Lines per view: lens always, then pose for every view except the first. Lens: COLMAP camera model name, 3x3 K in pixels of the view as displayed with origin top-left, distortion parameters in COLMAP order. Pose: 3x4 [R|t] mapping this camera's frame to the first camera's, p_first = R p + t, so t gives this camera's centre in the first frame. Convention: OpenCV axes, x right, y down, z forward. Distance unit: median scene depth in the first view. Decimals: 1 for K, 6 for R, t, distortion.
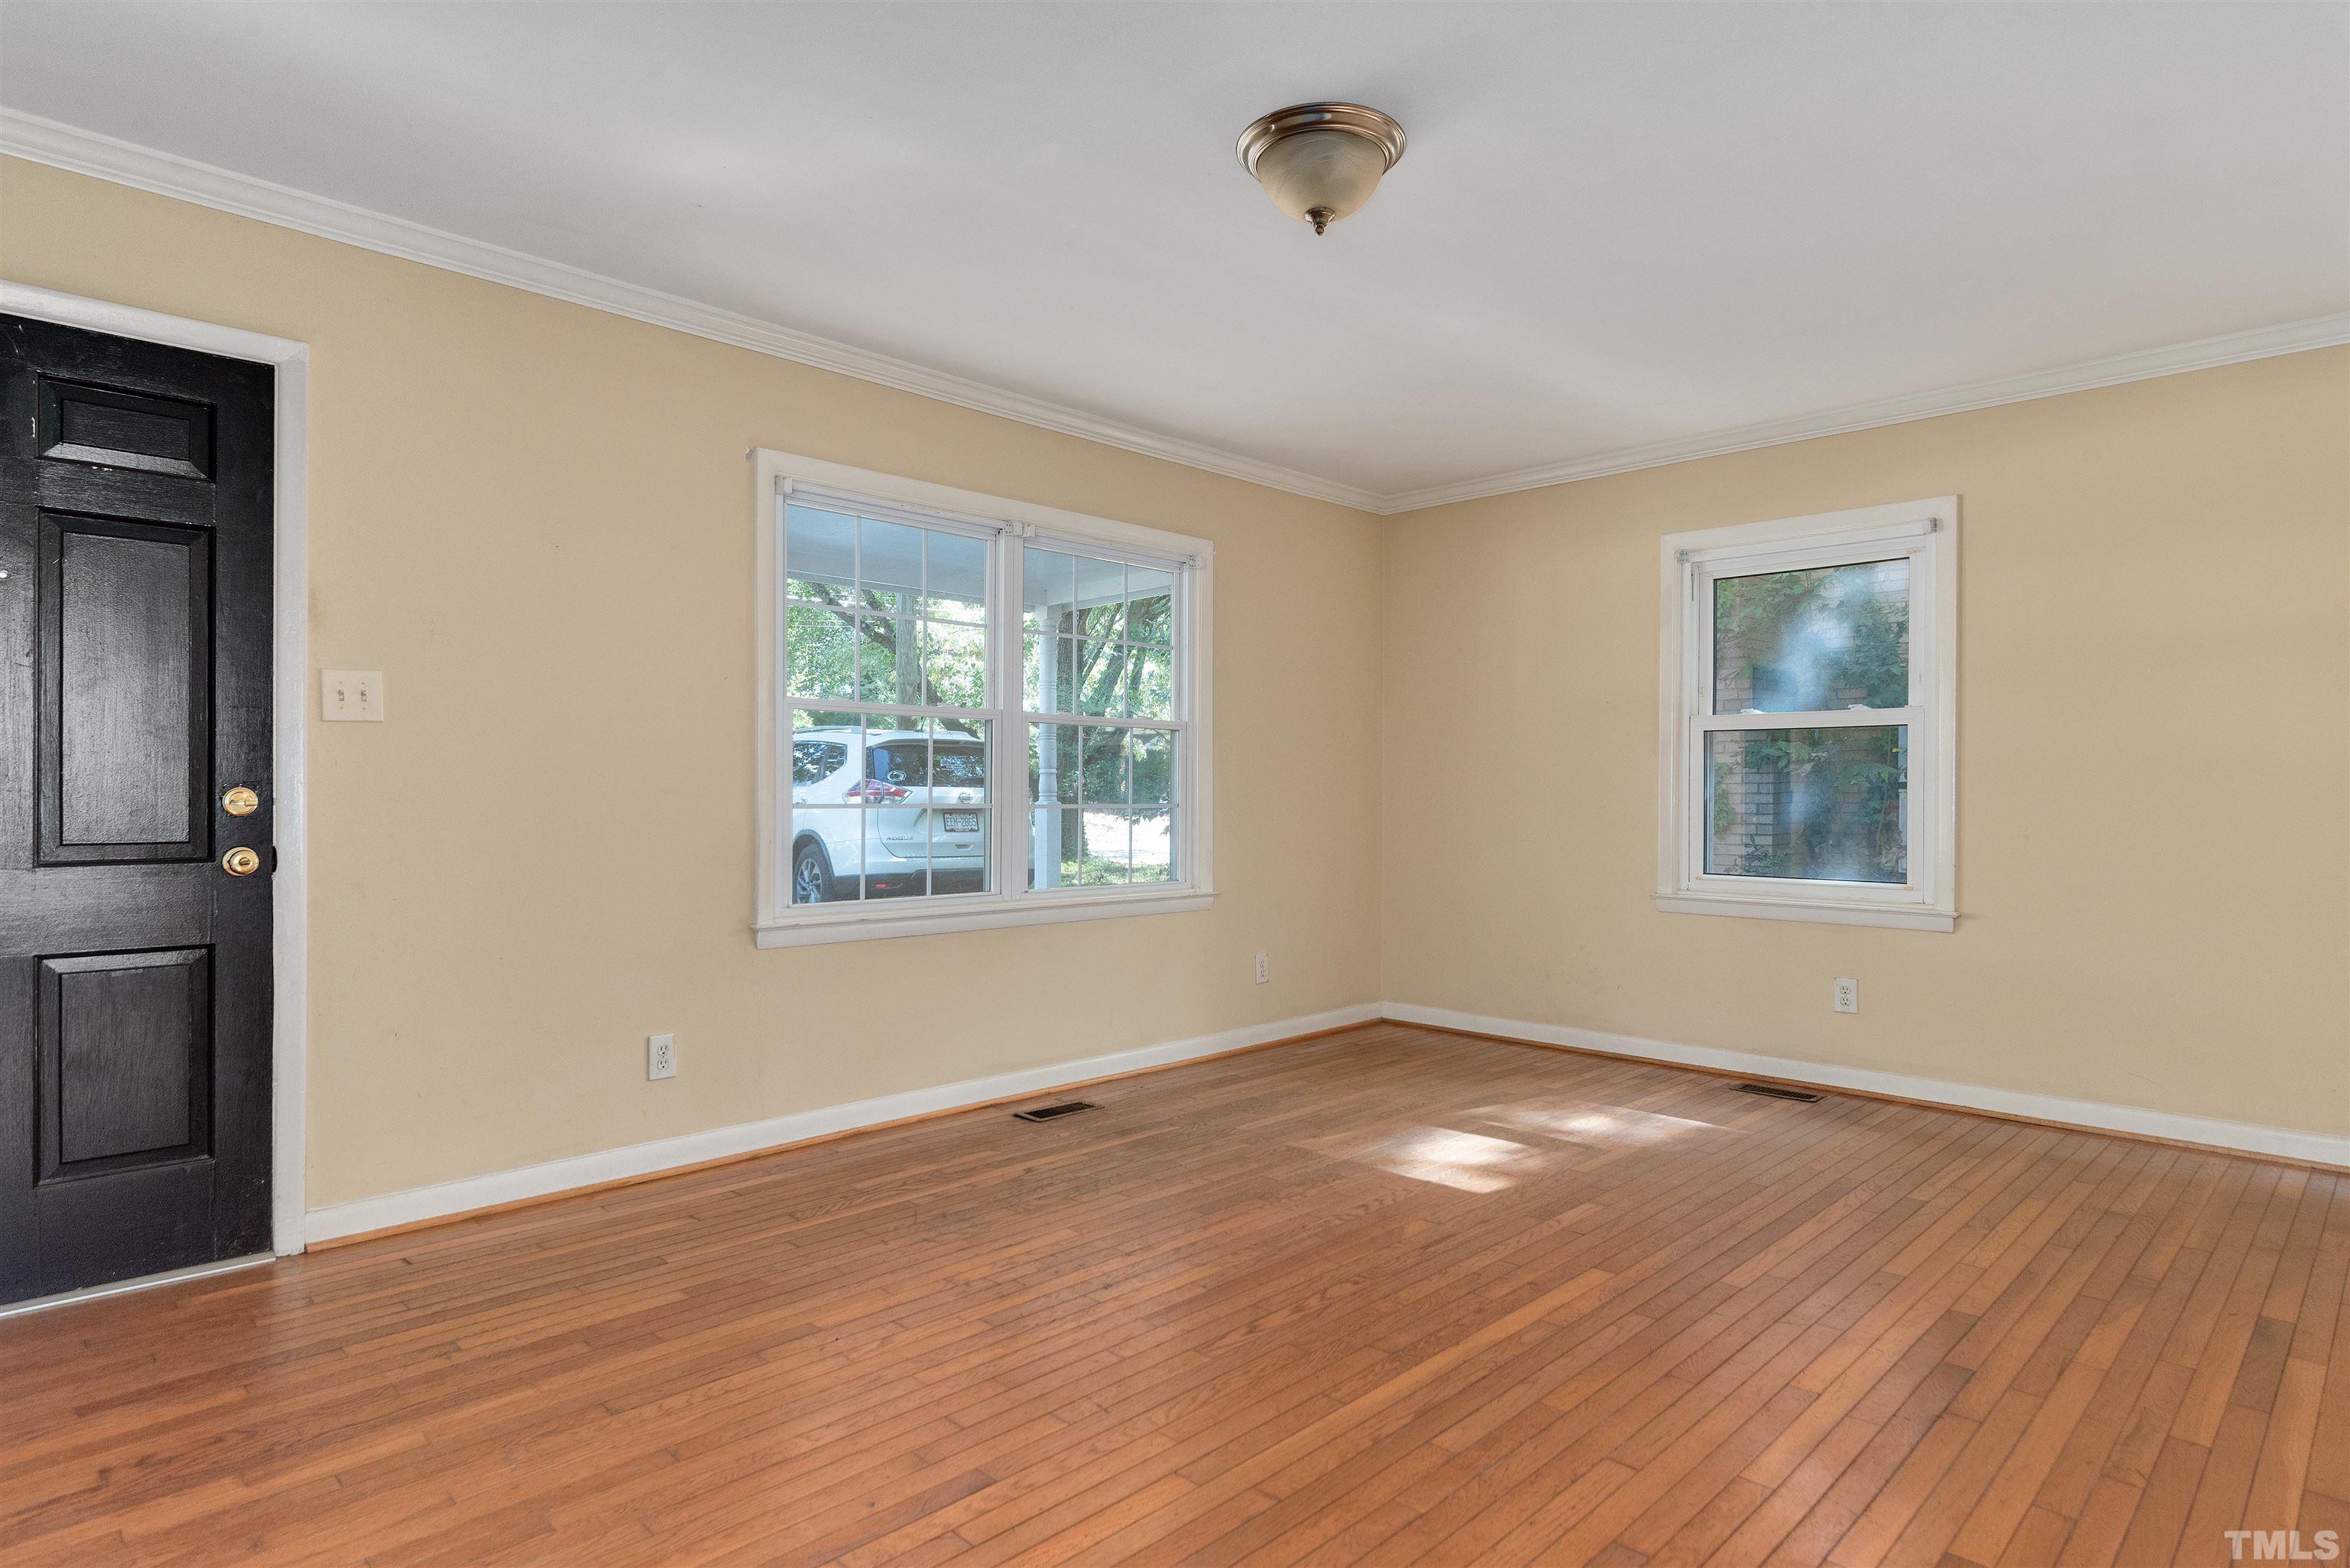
lens RADIAL K [[1273.9, 0, 1163.6], [0, 1273.9, 800.6], [0, 0, 1]] dist [-0.002801, -0.000620]
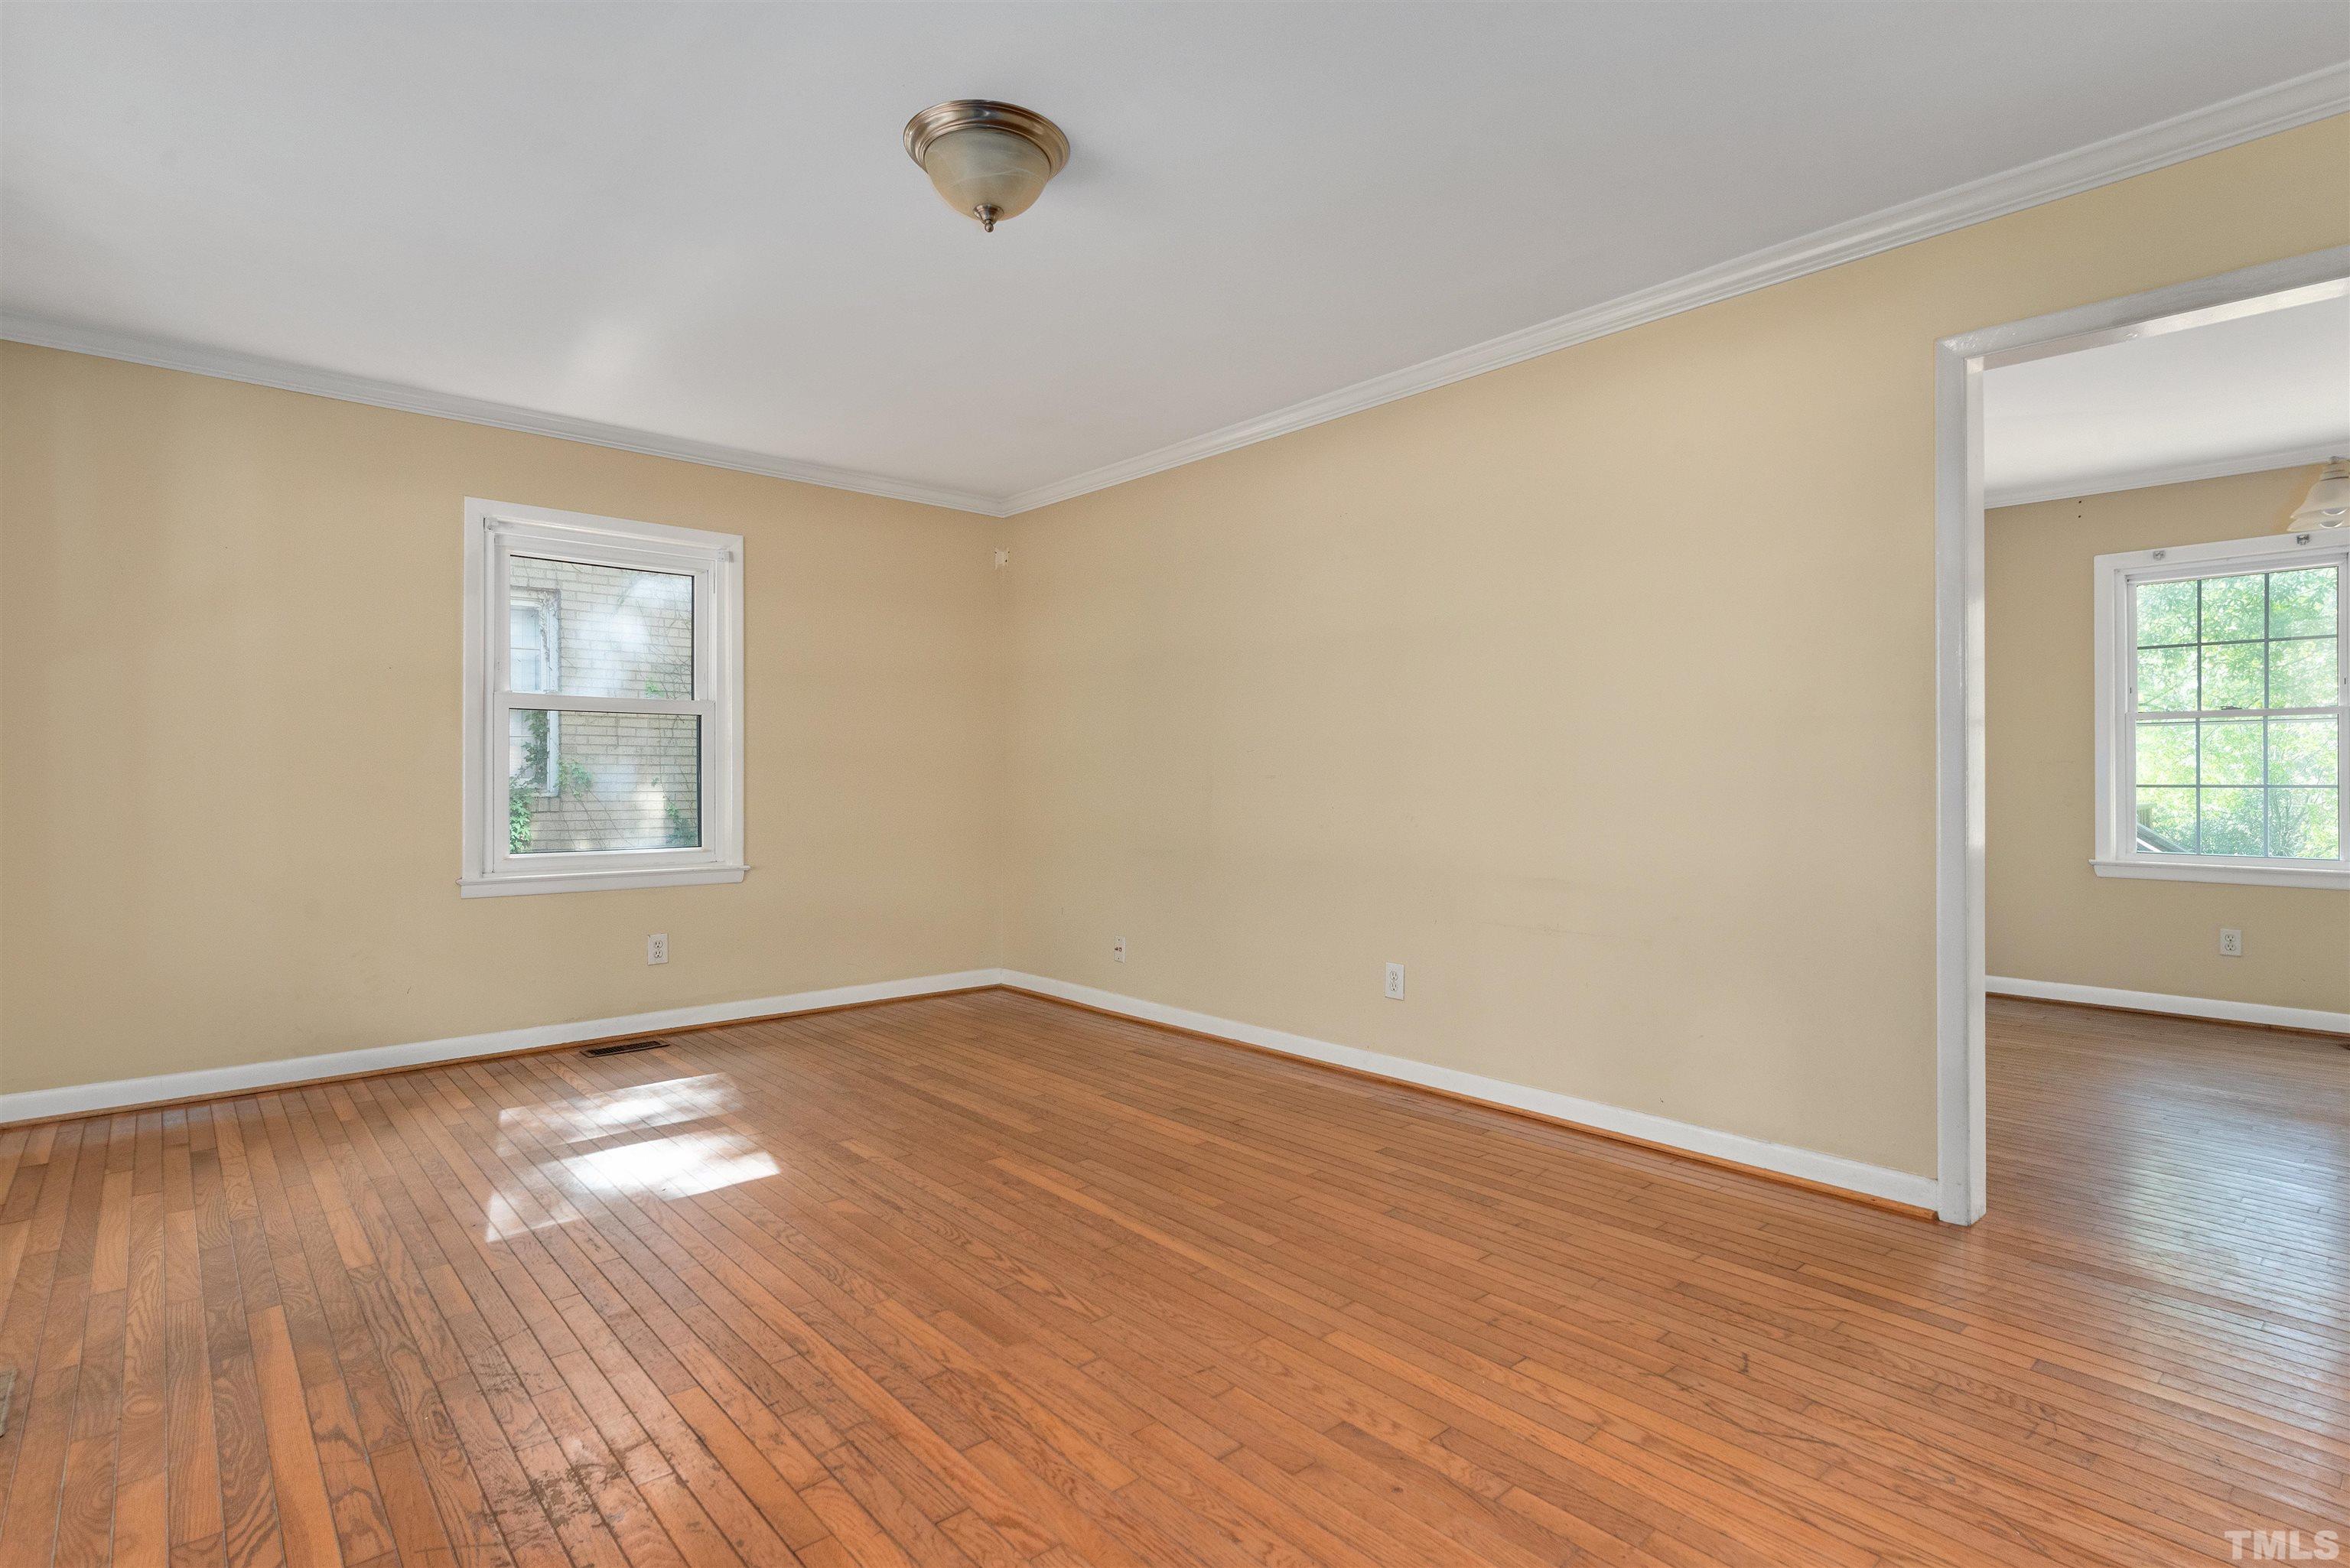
lens RADIAL K [[1173.7, 0, 1178.2], [0, 1173.7, 777.9], [0, 0, 1]] dist [0.000284, 0.003196]
pose [[0.049569, -0.005471, 0.998756, -0.656952], [0.005257, 0.999973, 0.005217, -0.004688], [-0.998757, 0.004991, 0.049597, 0.641016]]
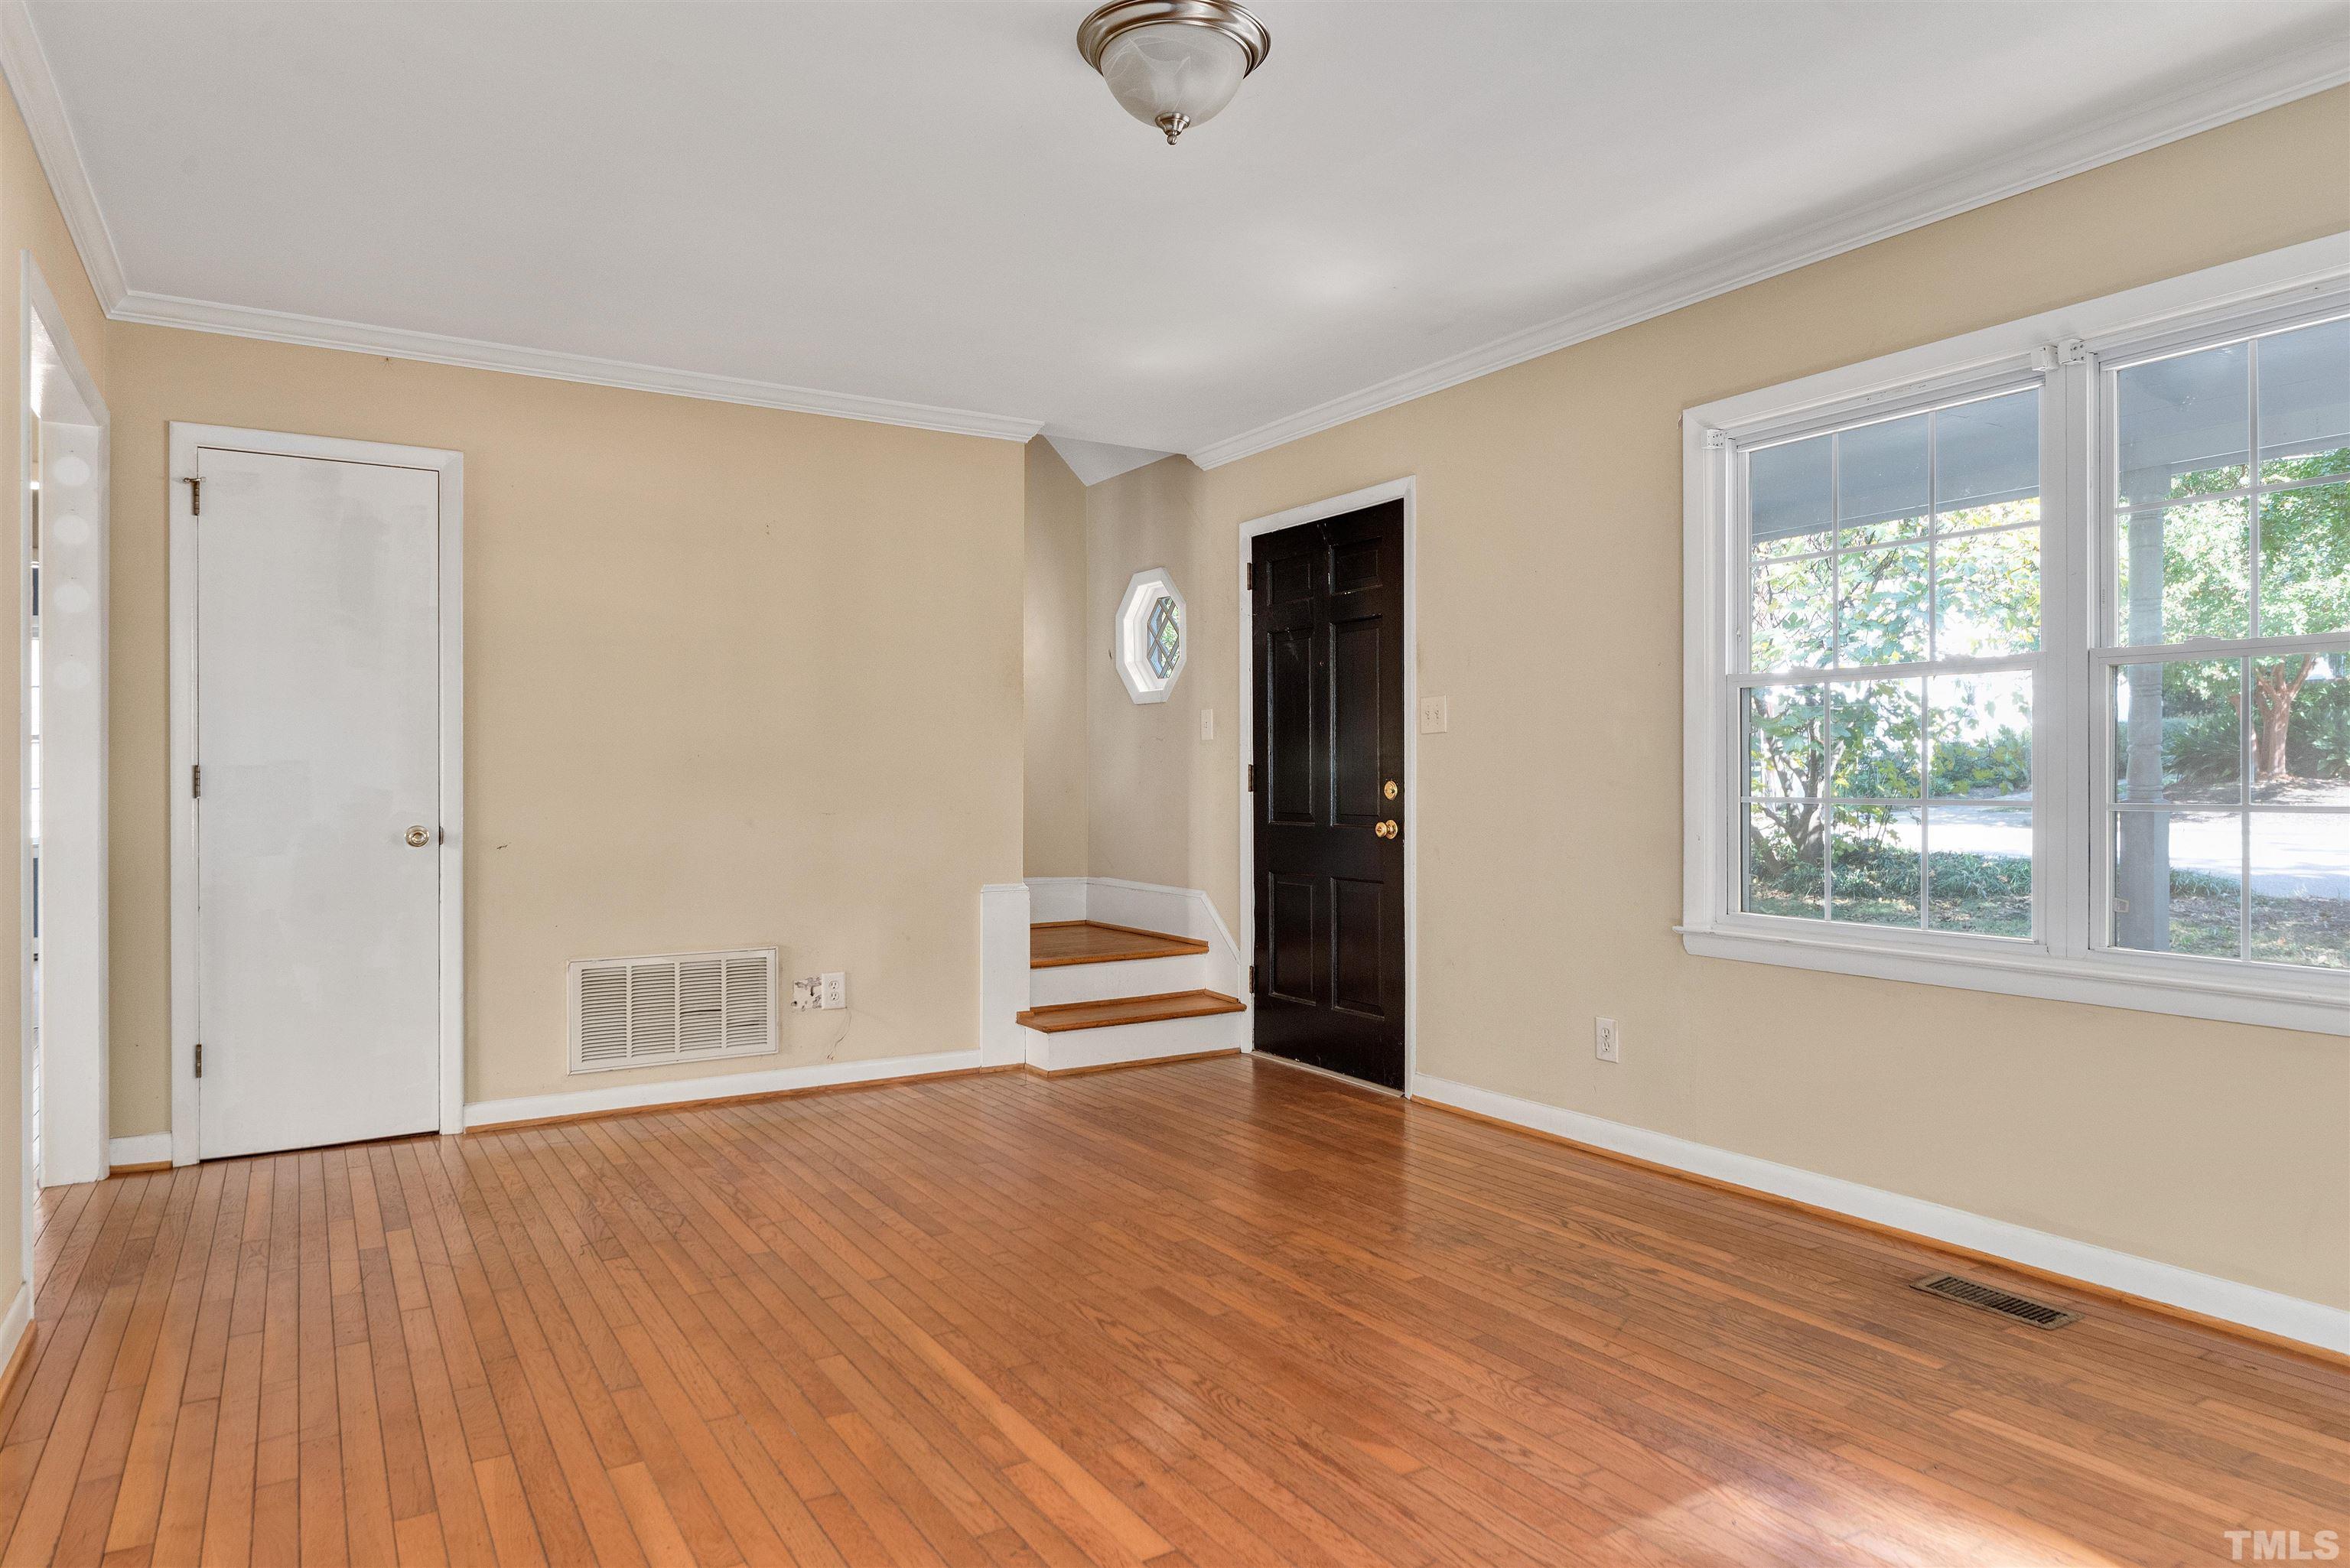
lens RADIAL K [[1398.2, 0, 1180.4], [0, 1398.2, 777.0], [0, 0, 1]] dist [0.002624, -0.000617]
pose [[-0.213452, -0.005165, -0.976940, 0.852606], [-0.005874, 0.999975, -0.004003, -0.006240], [0.976936, 0.004884, -0.213477, 0.971280]]
